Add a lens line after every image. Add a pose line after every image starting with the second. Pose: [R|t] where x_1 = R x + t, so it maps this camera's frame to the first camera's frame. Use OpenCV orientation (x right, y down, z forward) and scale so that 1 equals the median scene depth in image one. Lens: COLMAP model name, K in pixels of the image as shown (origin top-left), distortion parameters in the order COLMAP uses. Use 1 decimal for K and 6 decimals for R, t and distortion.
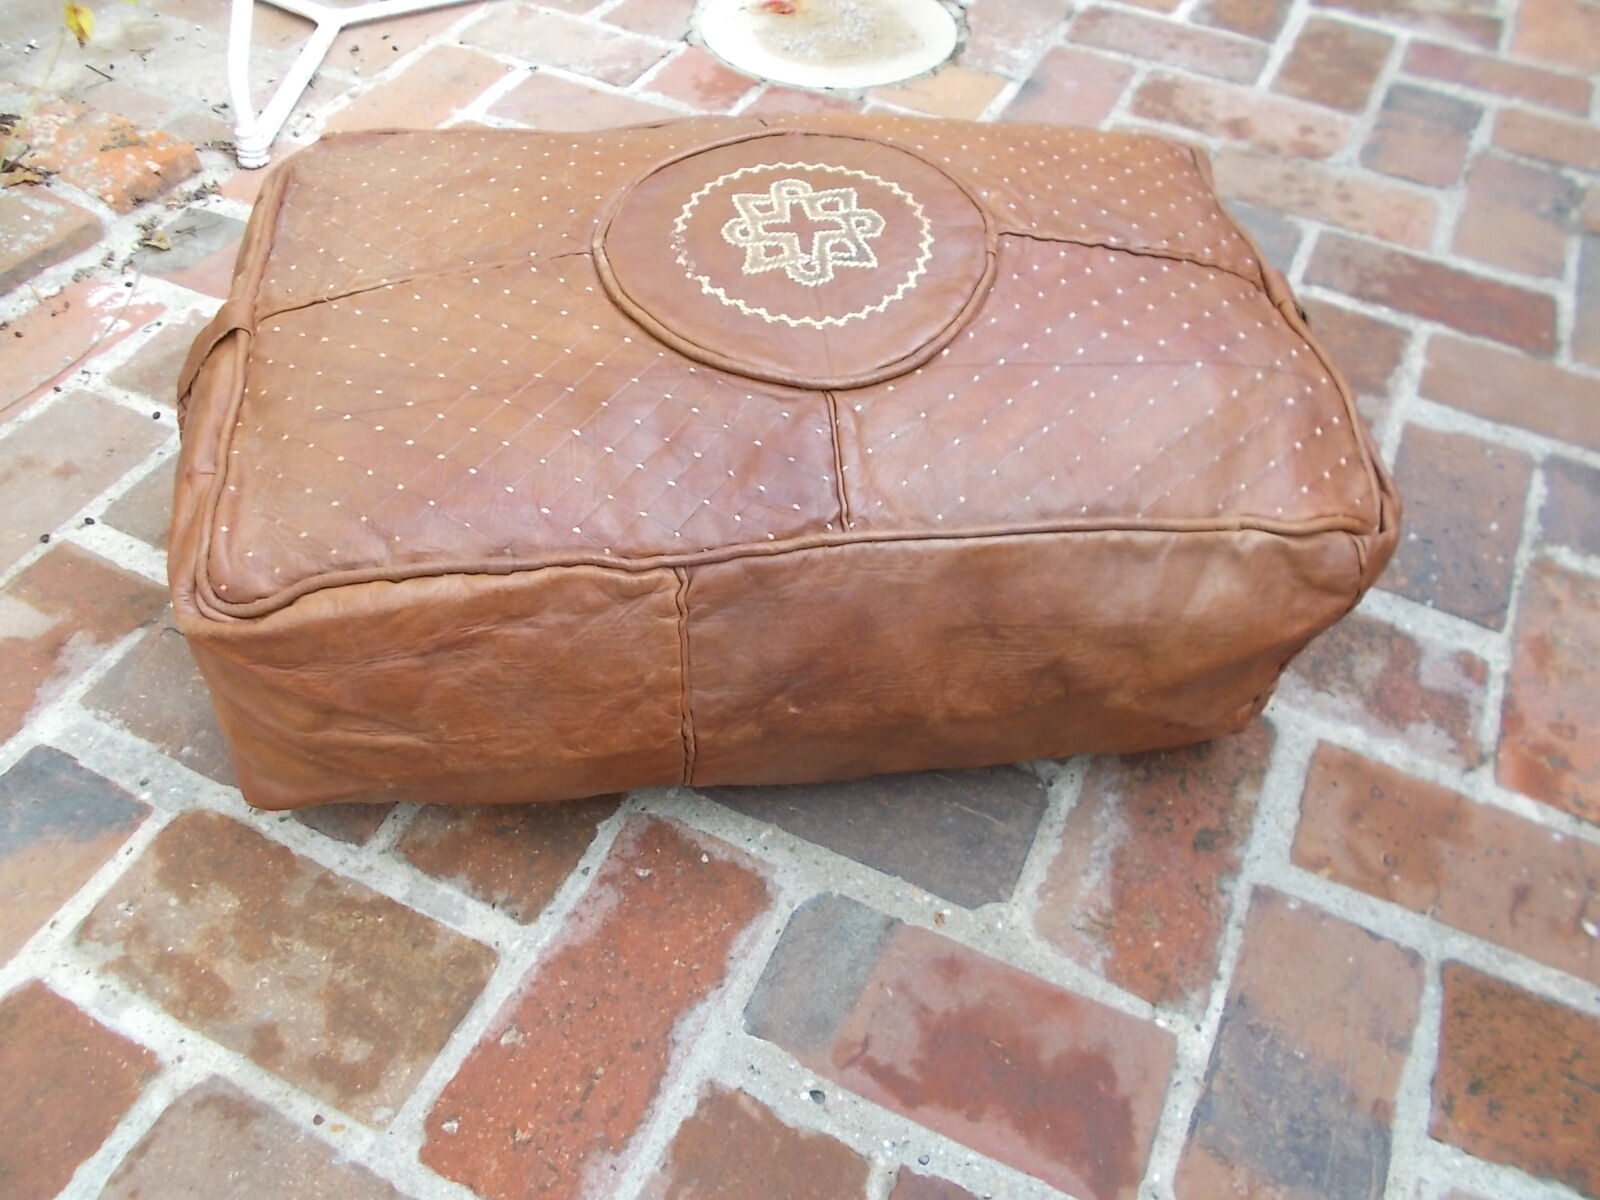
lens RADIAL K [[1214.9, 0, 800.0], [0, 1214.9, 600.0], [0, 0, 1]] dist [0.019869, -0.024283]
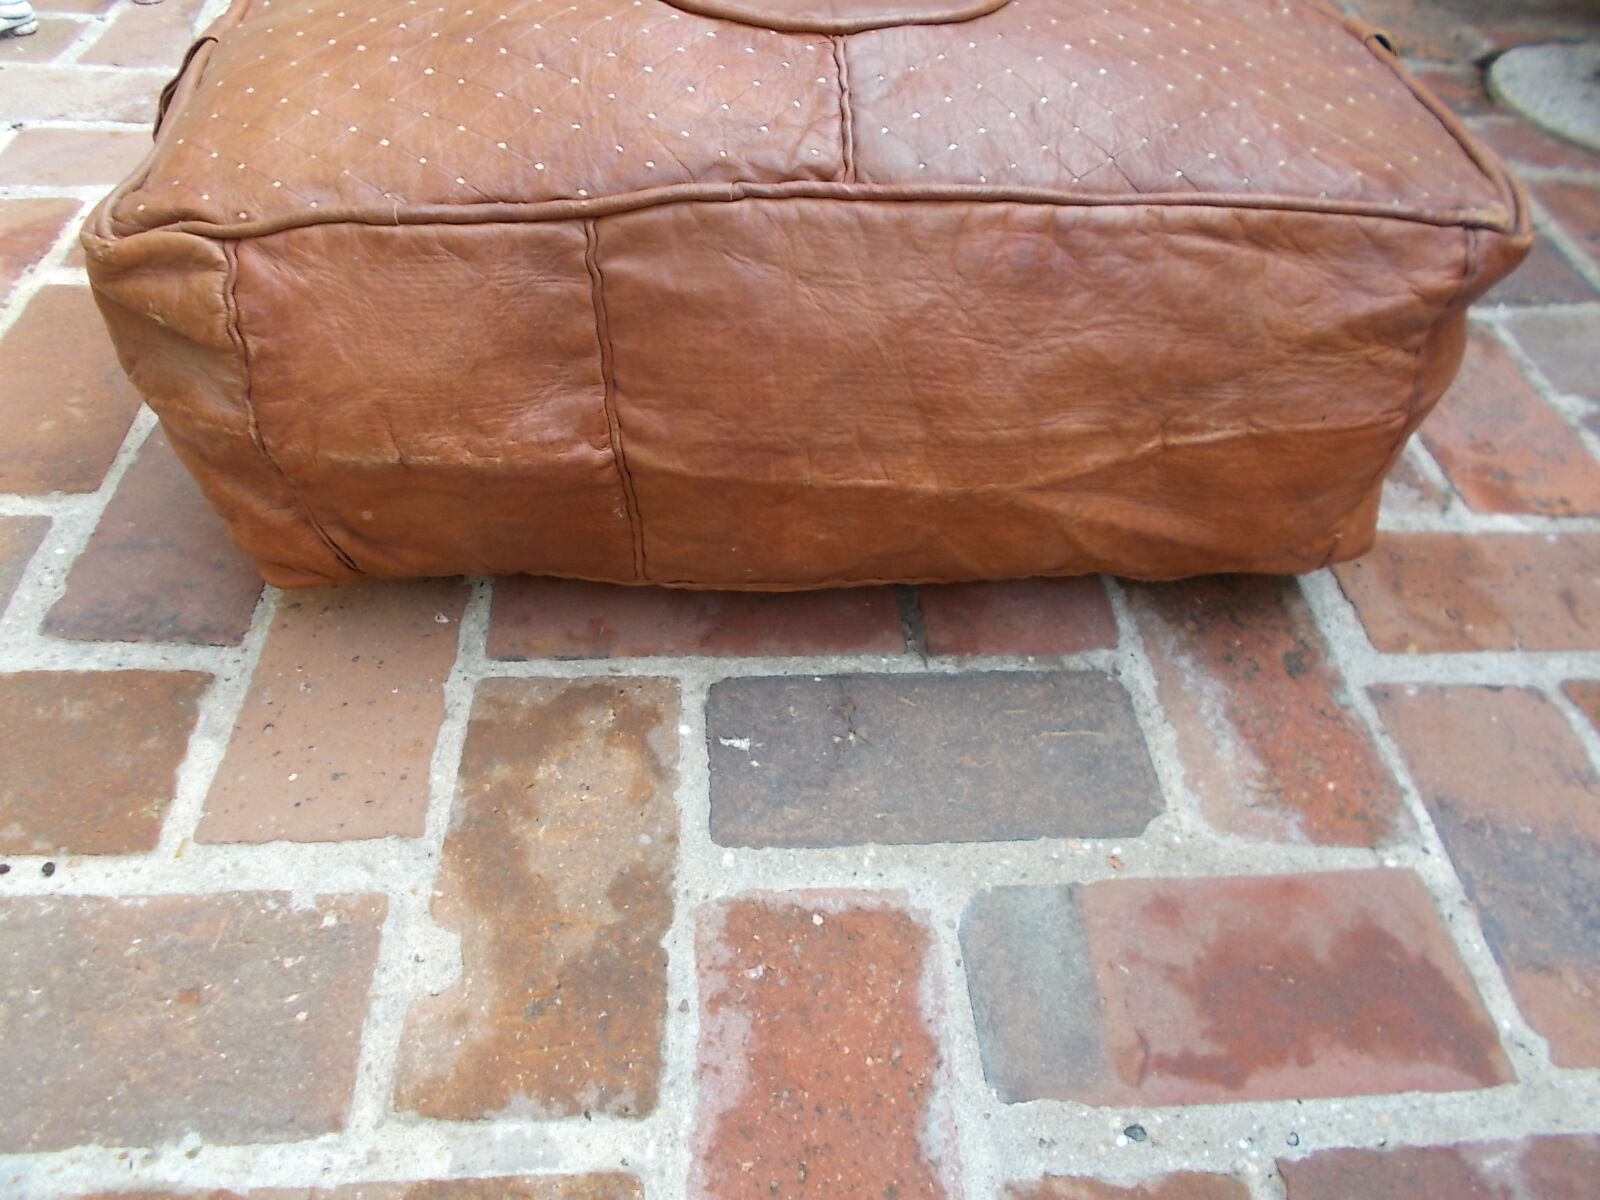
lens RADIAL K [[1221.6, 0, 800.0], [0, 1221.6, 600.0], [0, 0, 1]] dist [0.029476, -0.029418]
pose [[0.878214, -0.333367, 0.342940, -0.289124], [0.353665, 0.935365, 0.003574, 0.025787], [-0.321965, 0.118147, 0.939351, 0.296987]]
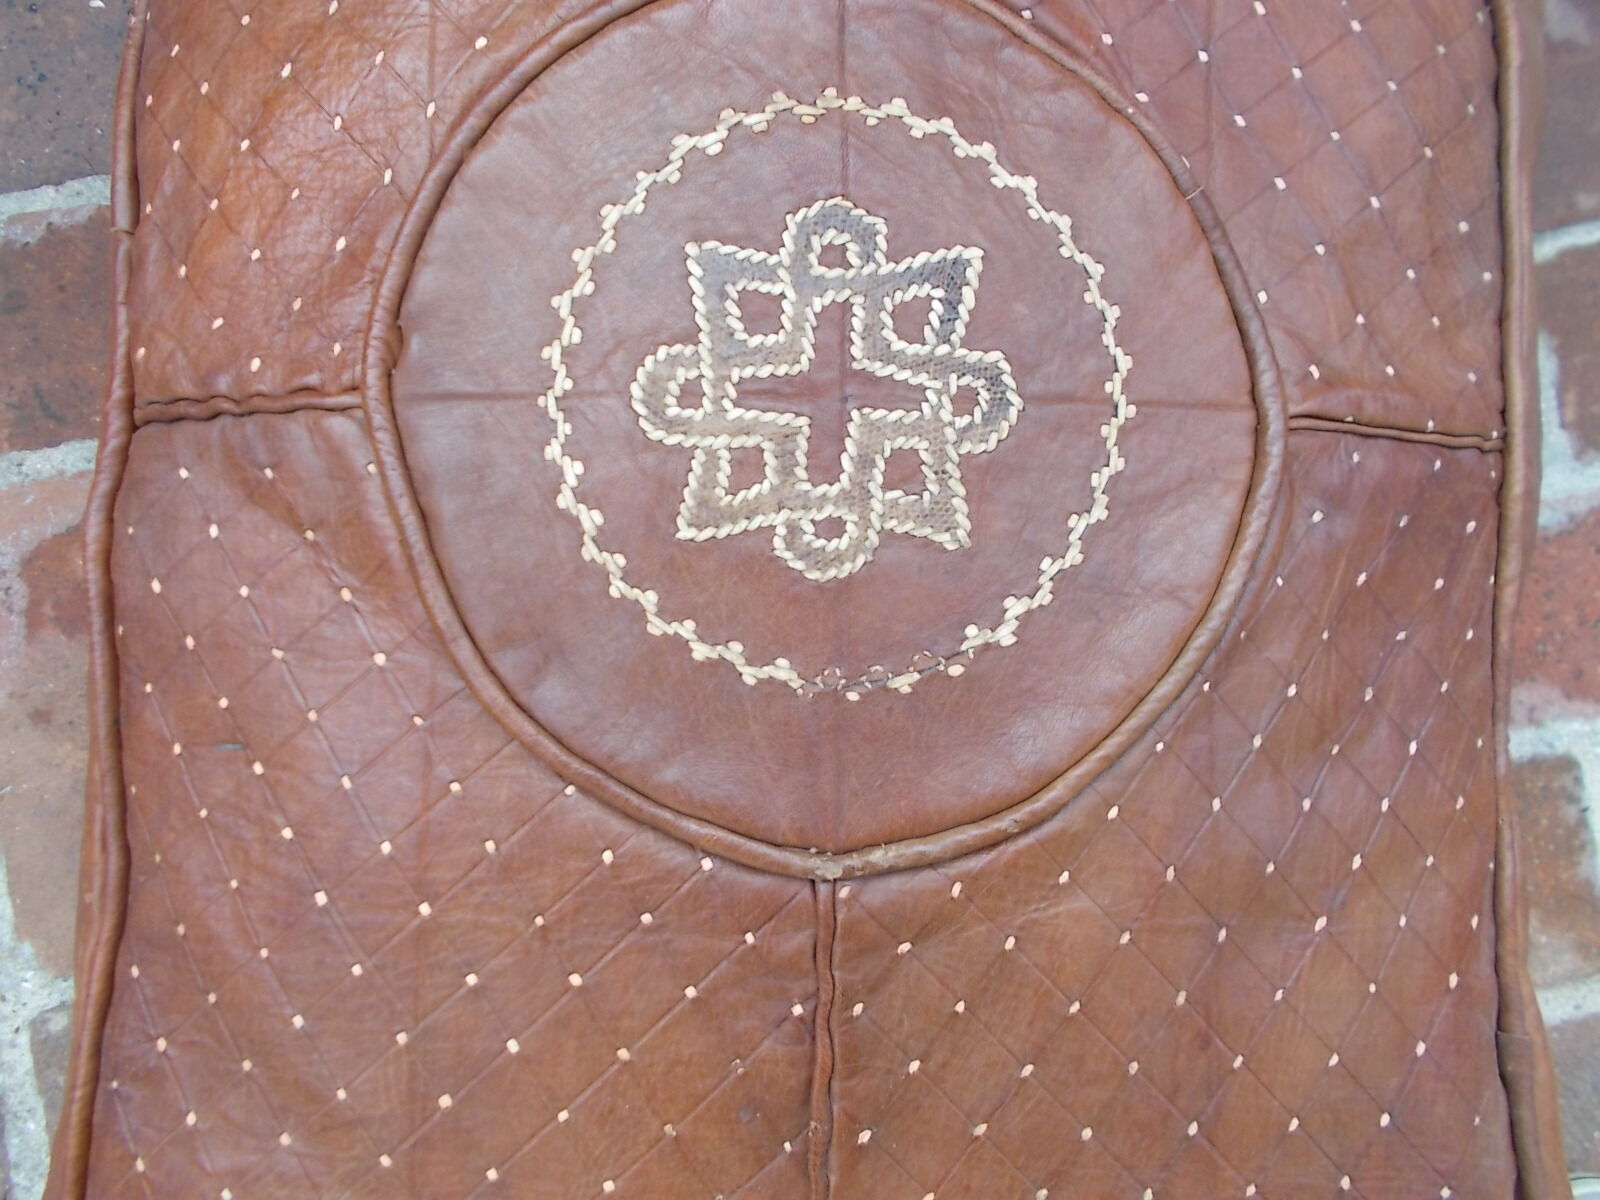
lens RADIAL K [[1192.8, 0, 800.0], [0, 1192.8, 600.0], [0, 0, 1]] dist [0.033181, -0.010879]
pose [[0.150747, -0.988520, 0.010202, -0.071944], [0.748991, 0.120942, 0.651449, -0.545292], [-0.645204, -0.090563, 0.758624, 0.639714]]
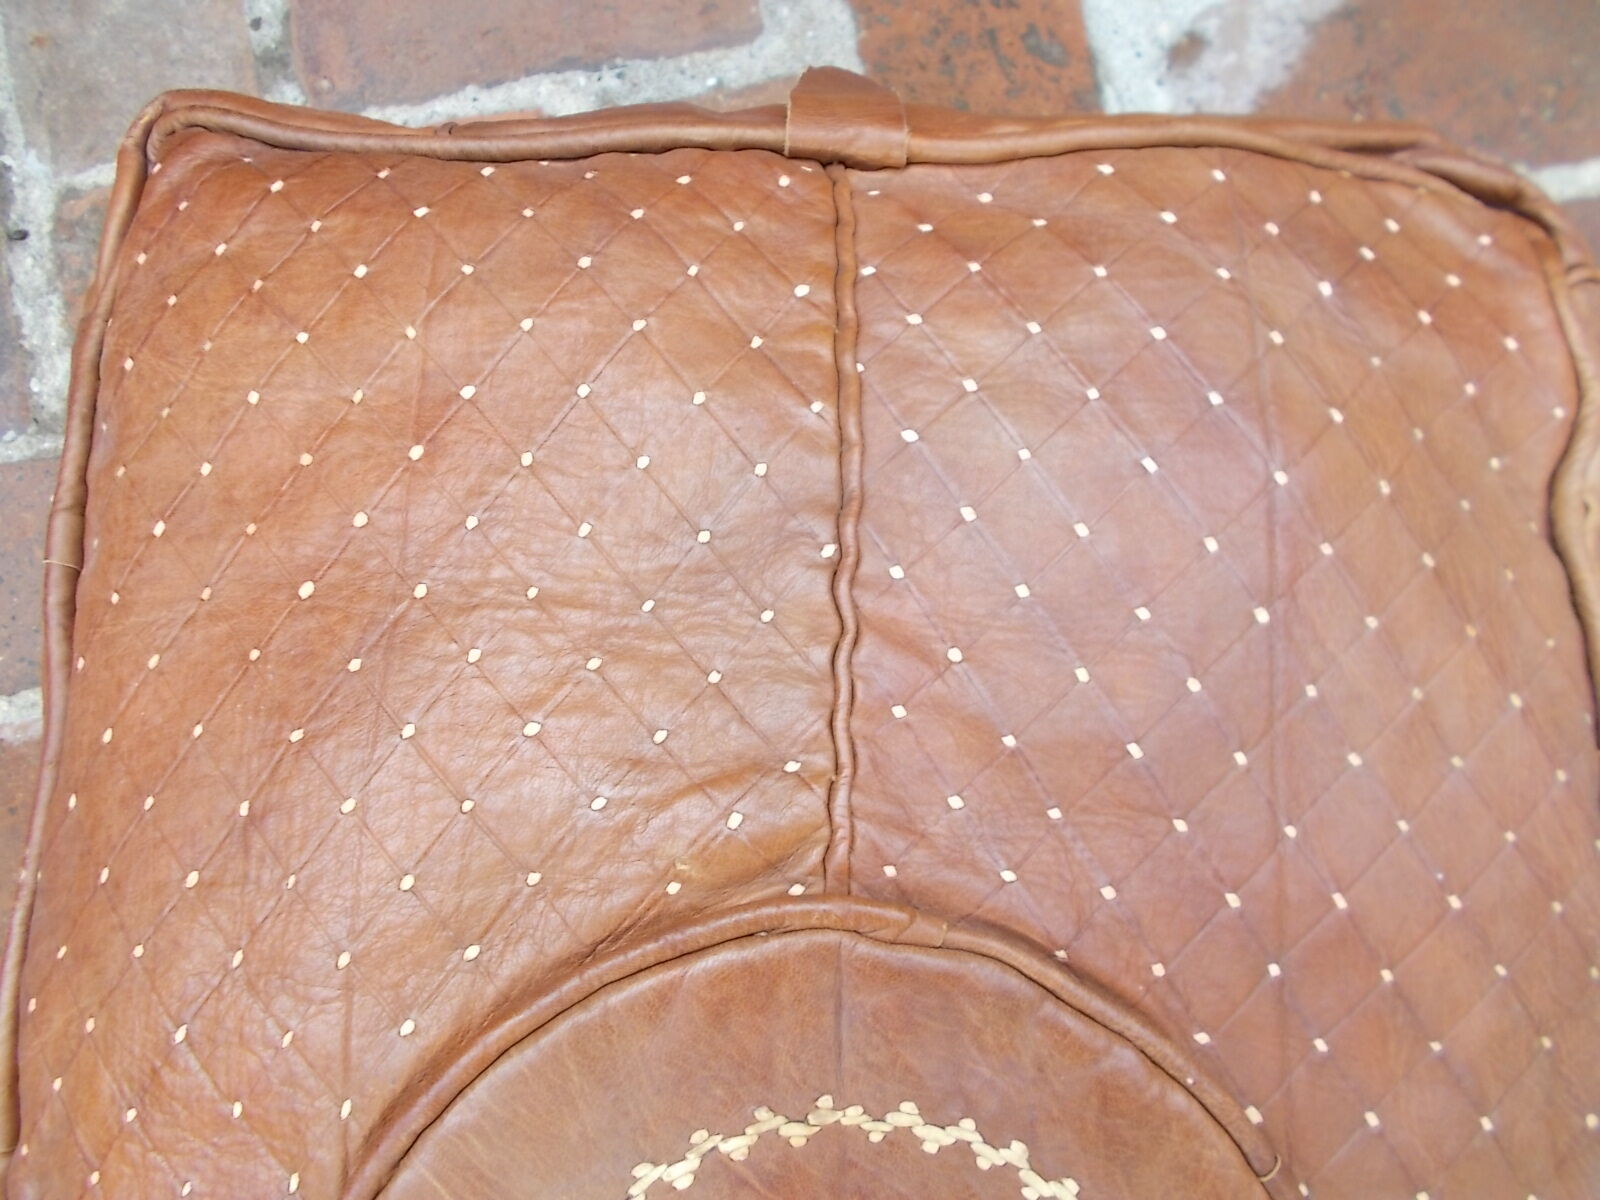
lens RADIAL K [[1183.8, 0, 800.0], [0, 1183.8, 600.0], [0, 0, 1]] dist [0.021468, 0.000748]
pose [[0.145331, -0.988931, 0.029923, 0.227615], [0.764300, 0.131422, 0.631327, -0.527273], [-0.628271, -0.068881, 0.774939, 0.712760]]
